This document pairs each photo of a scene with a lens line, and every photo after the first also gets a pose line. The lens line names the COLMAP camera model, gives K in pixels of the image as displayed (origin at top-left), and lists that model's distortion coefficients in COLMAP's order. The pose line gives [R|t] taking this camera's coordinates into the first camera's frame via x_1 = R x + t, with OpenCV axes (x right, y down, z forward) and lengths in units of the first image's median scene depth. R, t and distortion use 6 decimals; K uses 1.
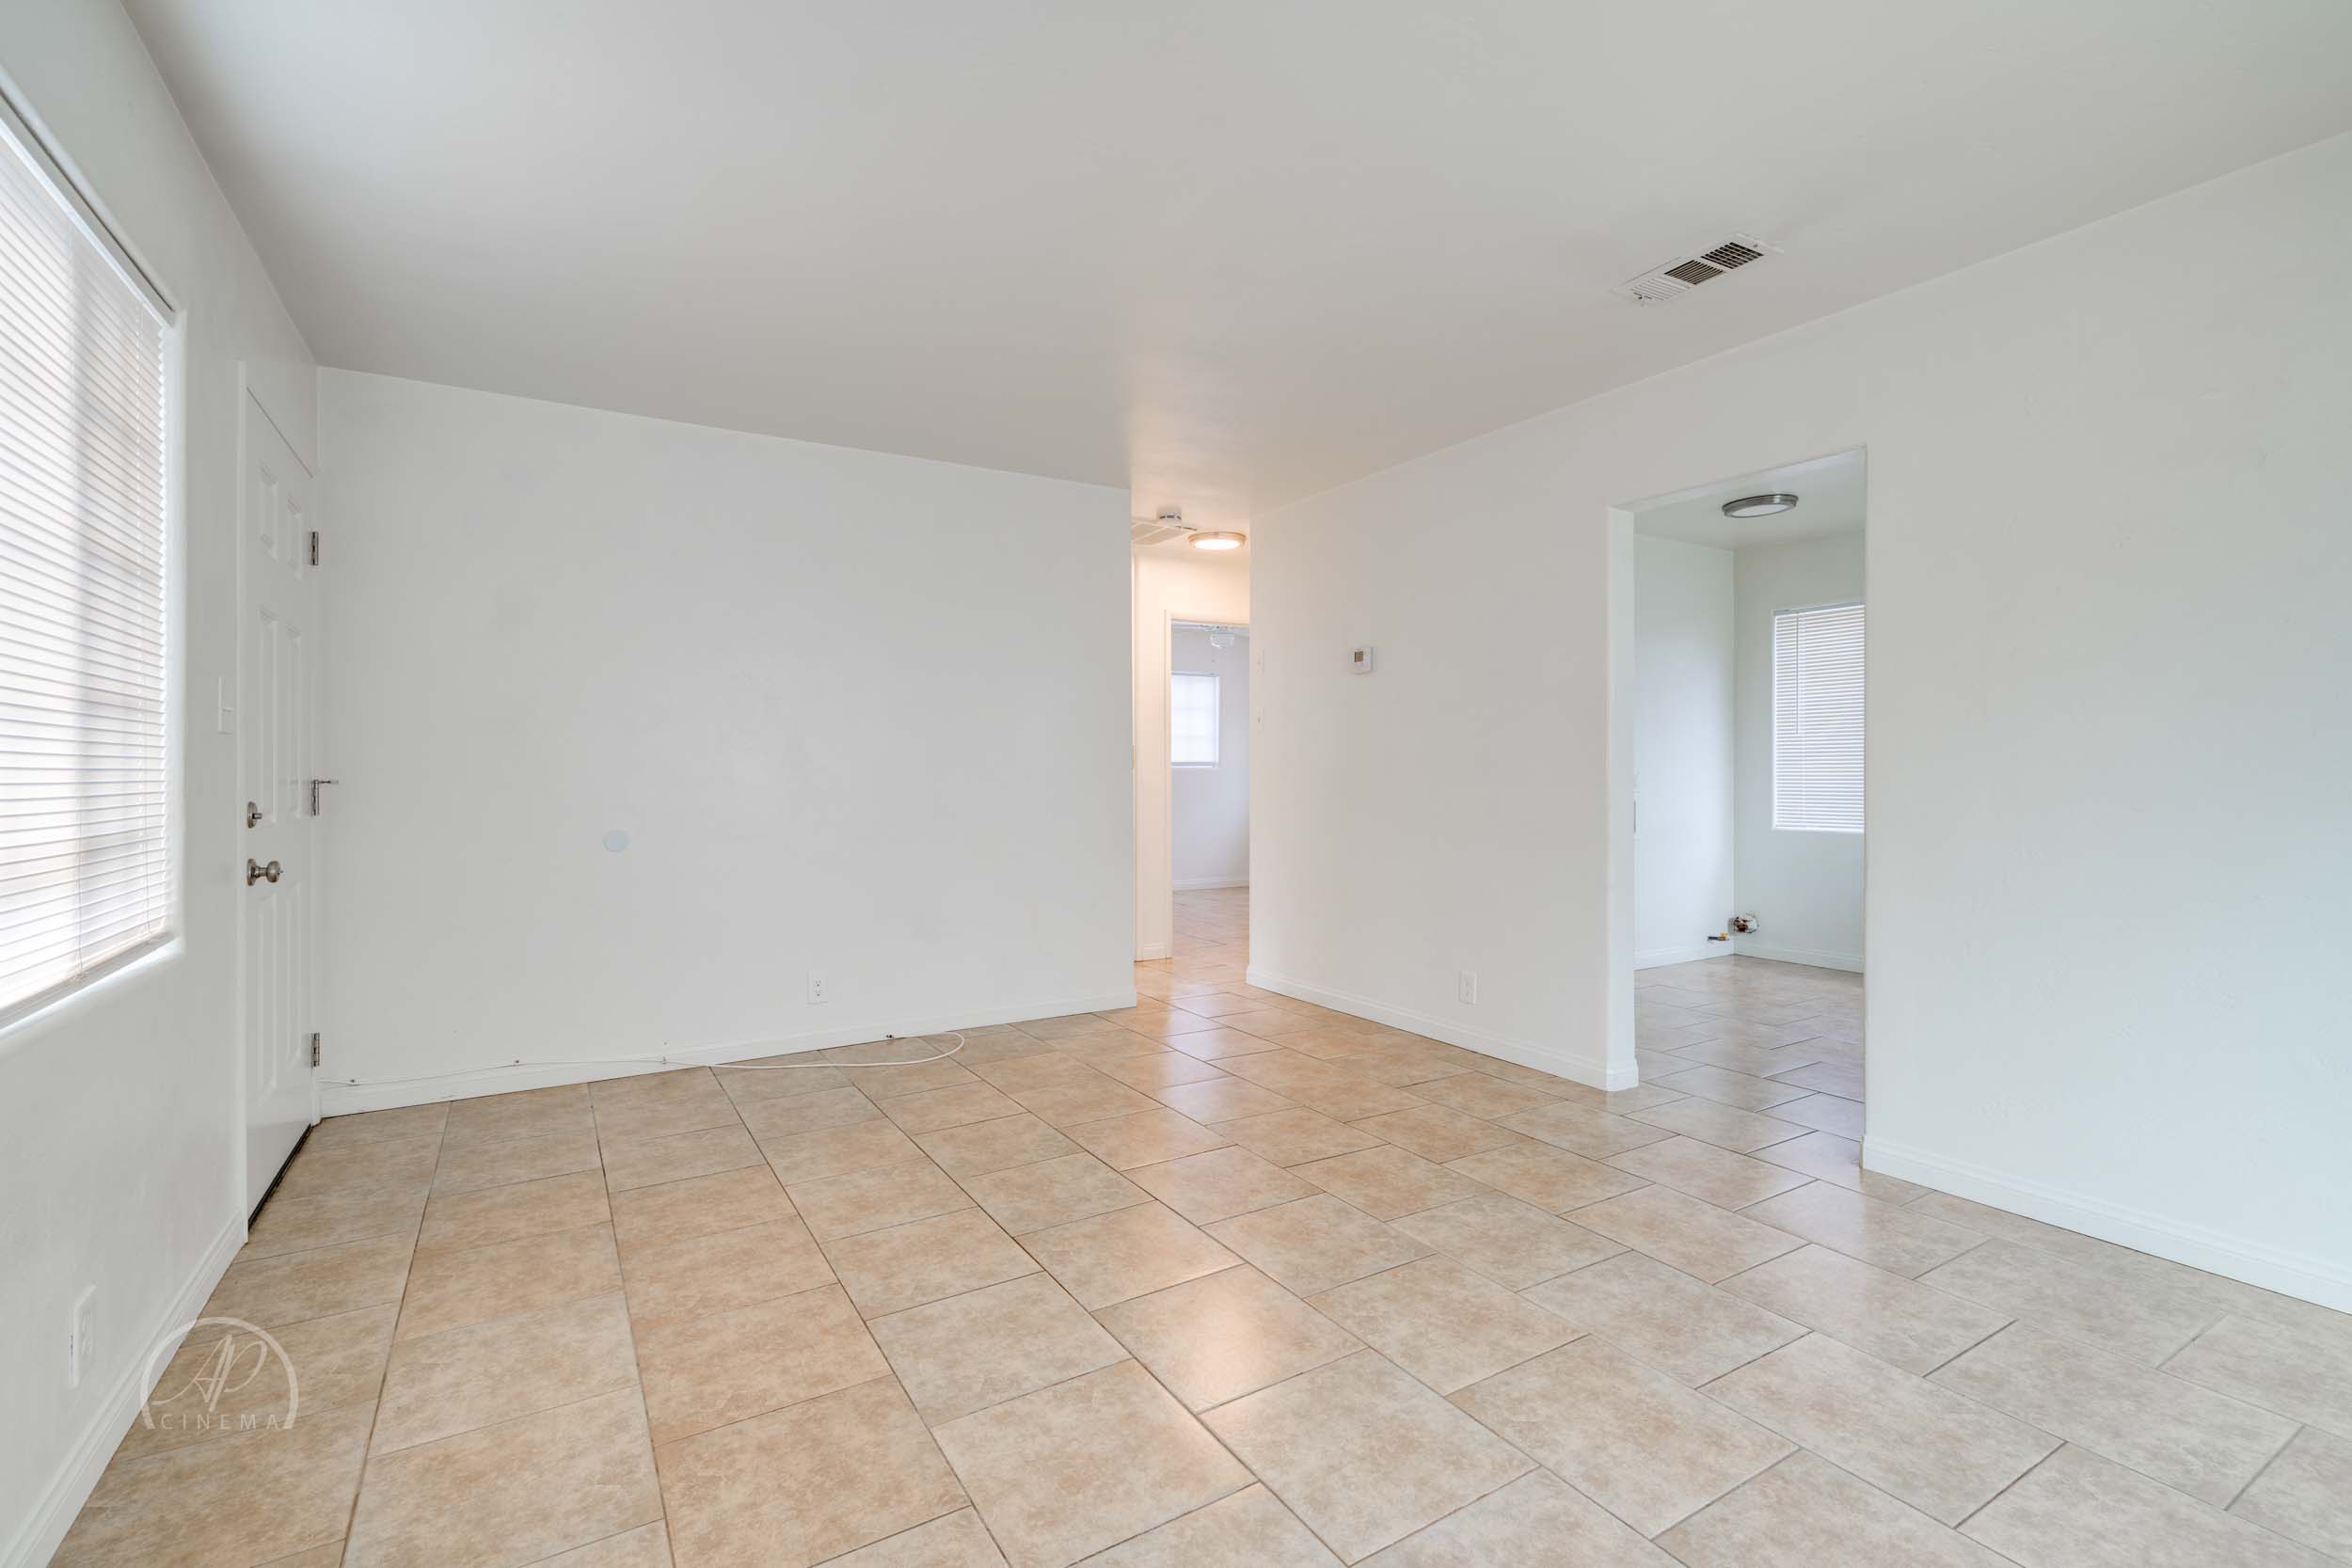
lens RADIAL K [[1052.5, 0, 1169.5], [0, 1052.5, 770.7], [0, 0, 1]] dist [0.001088, 0.000494]
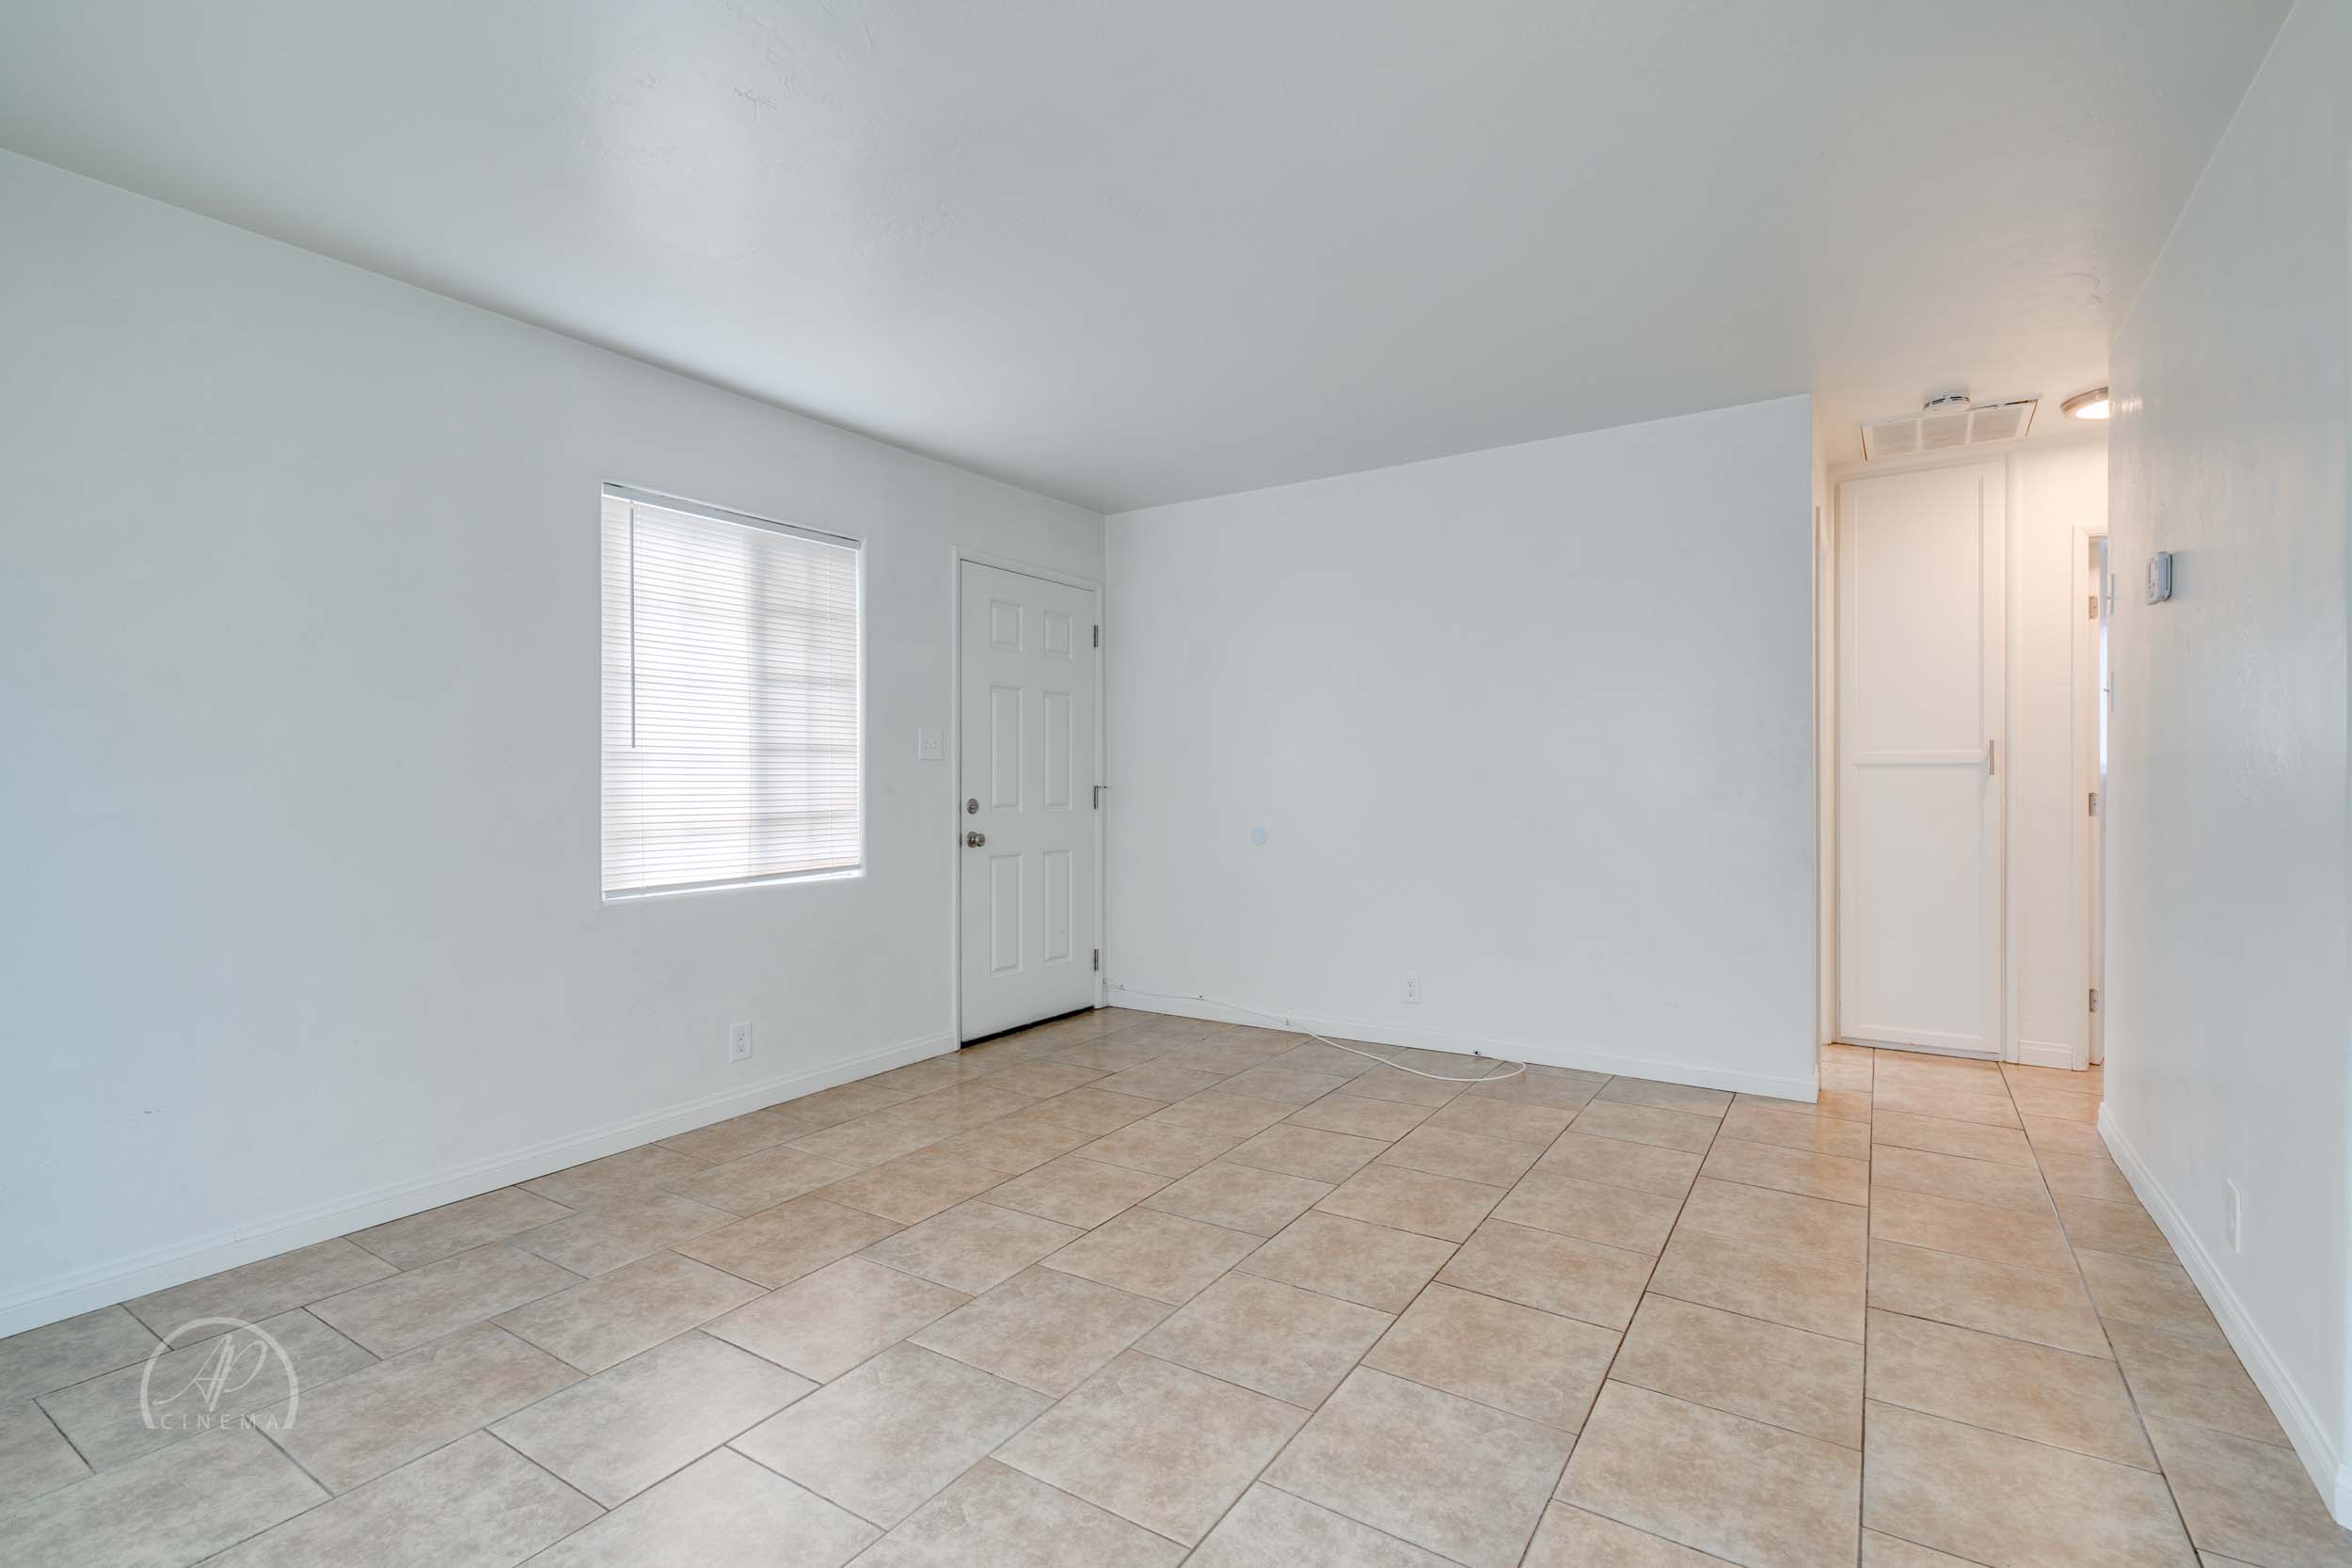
lens RADIAL K [[1083.0, 0, 1173.0], [0, 1083.0, 785.3], [0, 0, 1]] dist [0.002092, 0.000190]
pose [[0.431239, 0.005960, -0.902218, 0.856260], [0.002752, 0.999965, 0.007921, -0.005618], [0.902234, -0.005898, 0.431207, 0.527834]]
